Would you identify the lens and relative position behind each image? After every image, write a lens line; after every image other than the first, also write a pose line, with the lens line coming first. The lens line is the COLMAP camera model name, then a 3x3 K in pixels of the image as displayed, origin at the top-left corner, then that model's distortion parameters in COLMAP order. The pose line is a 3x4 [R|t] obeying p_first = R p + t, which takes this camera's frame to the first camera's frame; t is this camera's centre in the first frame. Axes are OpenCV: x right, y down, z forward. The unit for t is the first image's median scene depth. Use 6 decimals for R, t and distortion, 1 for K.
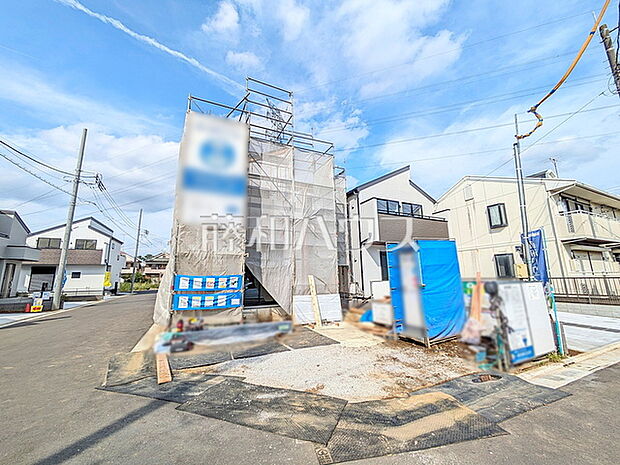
lens RADIAL K [[242.2, 0, 315.1], [0, 242.2, 231.6], [0, 0, 1]] dist [-0.001452, 0.001762]
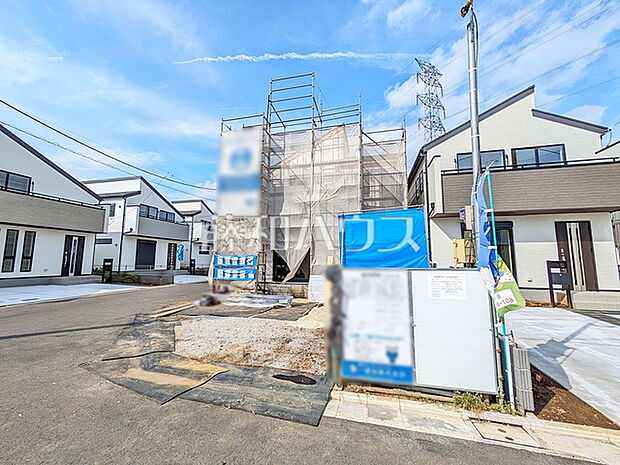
lens RADIAL K [[242.2, 0, 305.3], [0, 242.2, 231.8], [0, 0, 1]] dist [-0.001452, 0.001762]
pose [[0.769878, -0.053304, -0.635961, 0.814779], [0.103193, 0.993790, 0.041627, 0.043571], [0.629793, -0.097674, 0.770597, 0.268141]]
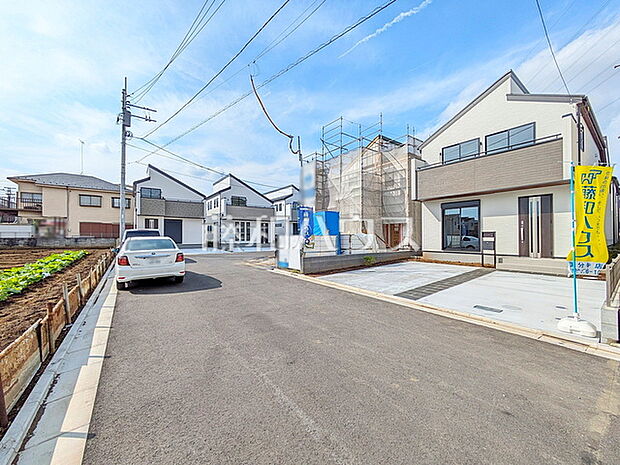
lens RADIAL K [[242.2, 0, 307.5], [0, 242.2, 232.9], [0, 0, 1]] dist [-0.001452, 0.001762]
pose [[0.190140, 0.002947, -0.981753, 2.461396], [0.186432, 0.981691, 0.039054, 0.109493], [0.963893, -0.190456, 0.186109, 0.625552]]
